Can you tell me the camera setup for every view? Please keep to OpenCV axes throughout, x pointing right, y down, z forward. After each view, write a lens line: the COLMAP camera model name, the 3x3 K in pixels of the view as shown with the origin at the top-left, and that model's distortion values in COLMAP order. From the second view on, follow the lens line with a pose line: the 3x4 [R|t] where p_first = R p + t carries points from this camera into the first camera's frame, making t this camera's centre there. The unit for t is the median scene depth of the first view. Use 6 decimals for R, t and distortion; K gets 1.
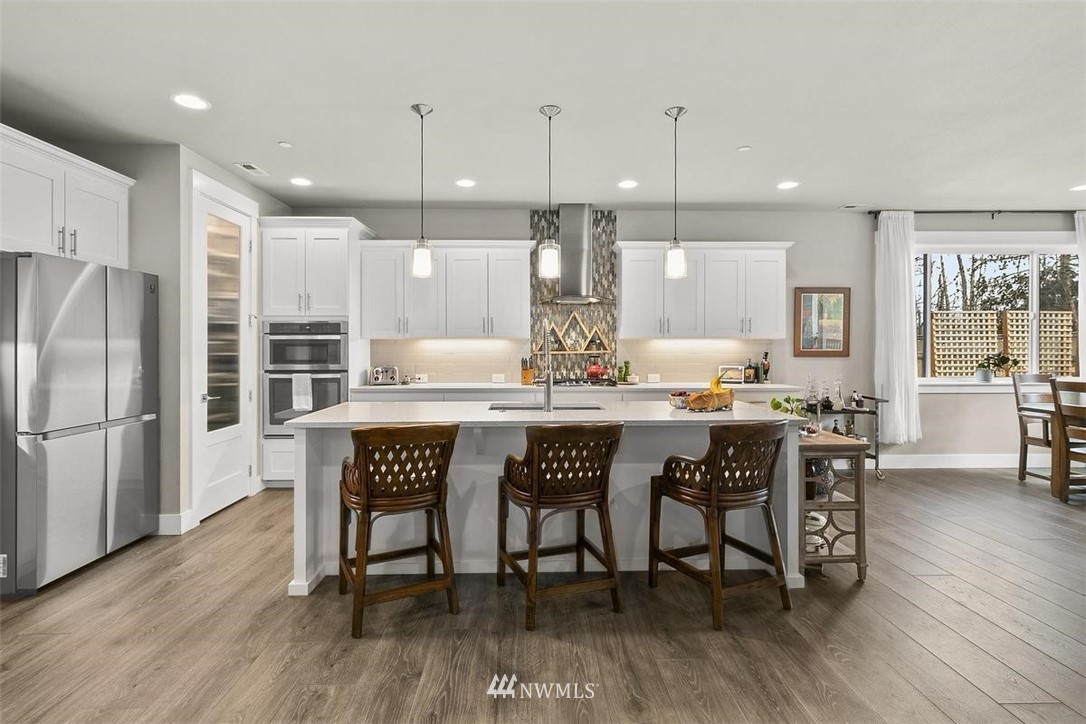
lens RADIAL K [[516.7, 0, 537.5], [0, 516.7, 357.3], [0, 0, 1]] dist [0.003166, 0.002514]
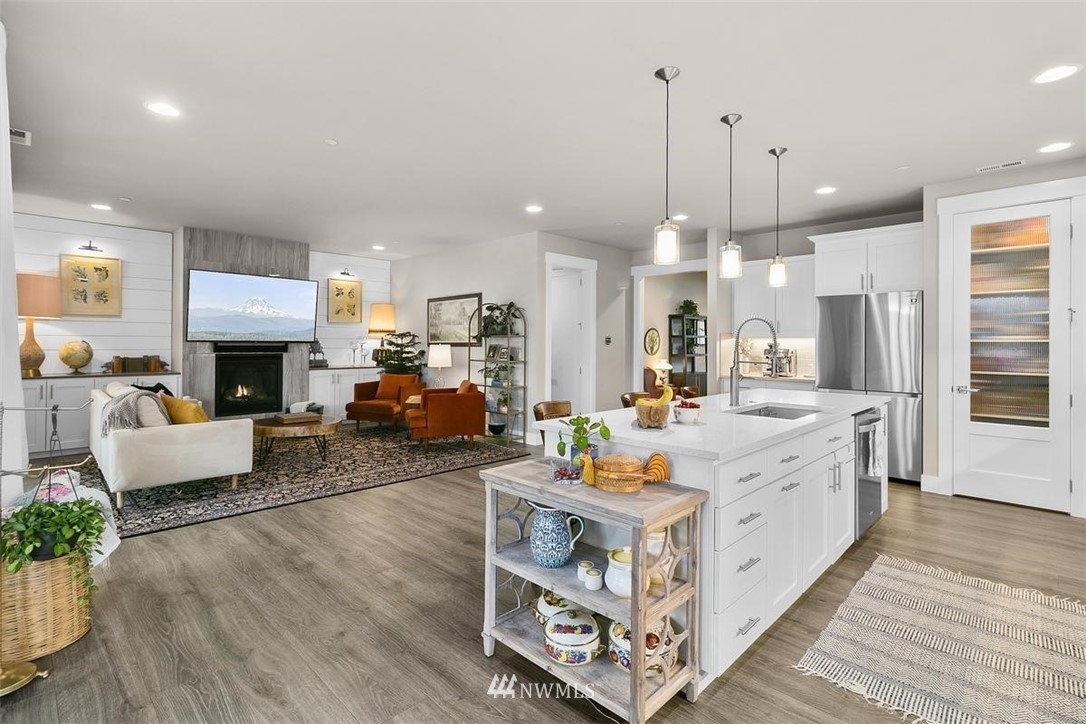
lens RADIAL K [[516.7, 0, 543.7], [0, 516.7, 340.5], [0, 0, 1]] dist [0.003166, 0.002514]
pose [[-0.720038, -0.006080, -0.693908, 0.677518], [-0.020484, 0.999712, 0.012495, -0.020330], [0.693632, 0.023211, -0.719955, 0.980015]]
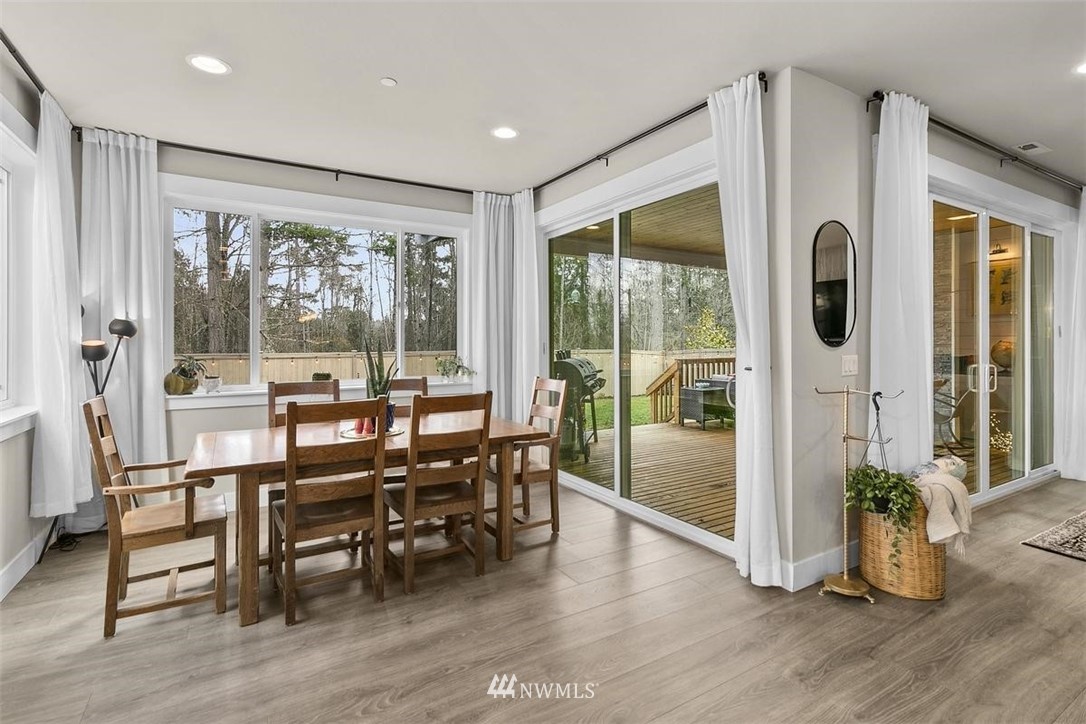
lens RADIAL K [[516.7, 0, 546.0], [0, 516.7, 342.2], [0, 0, 1]] dist [0.003166, 0.002514]
pose [[-0.495100, 0.001968, 0.868834, 0.375076], [0.023313, 0.999667, 0.011021, -0.019294], [-0.868523, 0.025711, -0.494981, 0.957987]]
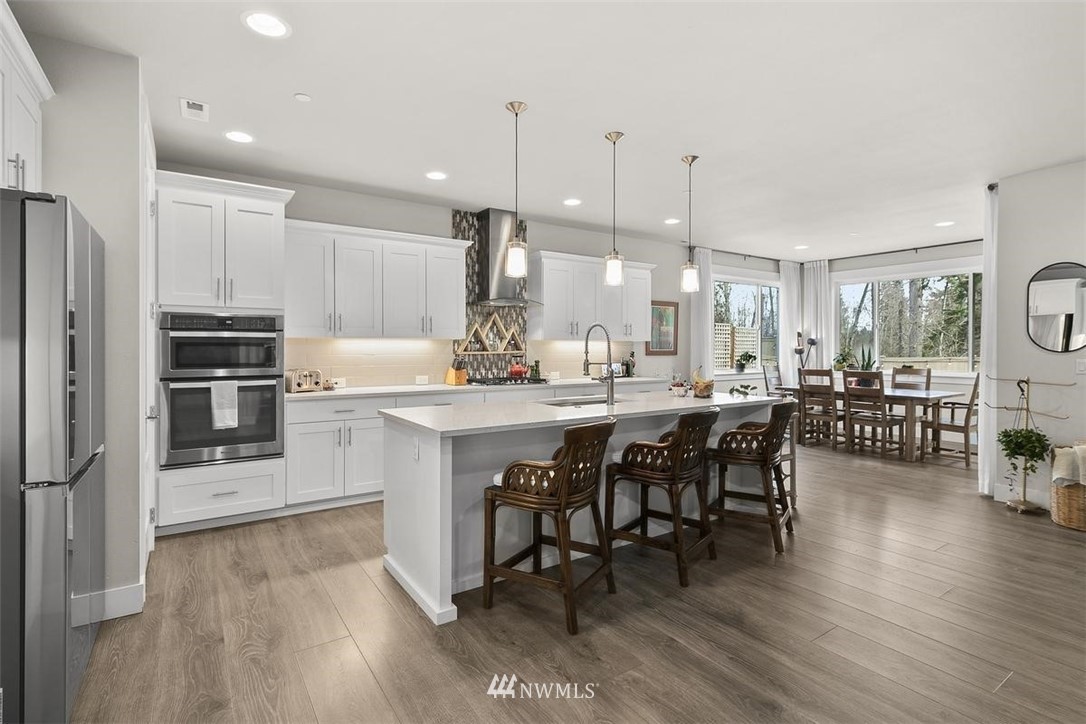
lens RADIAL K [[516.7, 0, 534.1], [0, 516.7, 359.5], [0, 0, 1]] dist [0.003166, 0.002514]
pose [[0.848819, -0.011087, 0.528568, -0.467501], [0.009743, 0.999938, 0.005329, -0.000518], [-0.528594, 0.000626, 0.848874, 0.091045]]
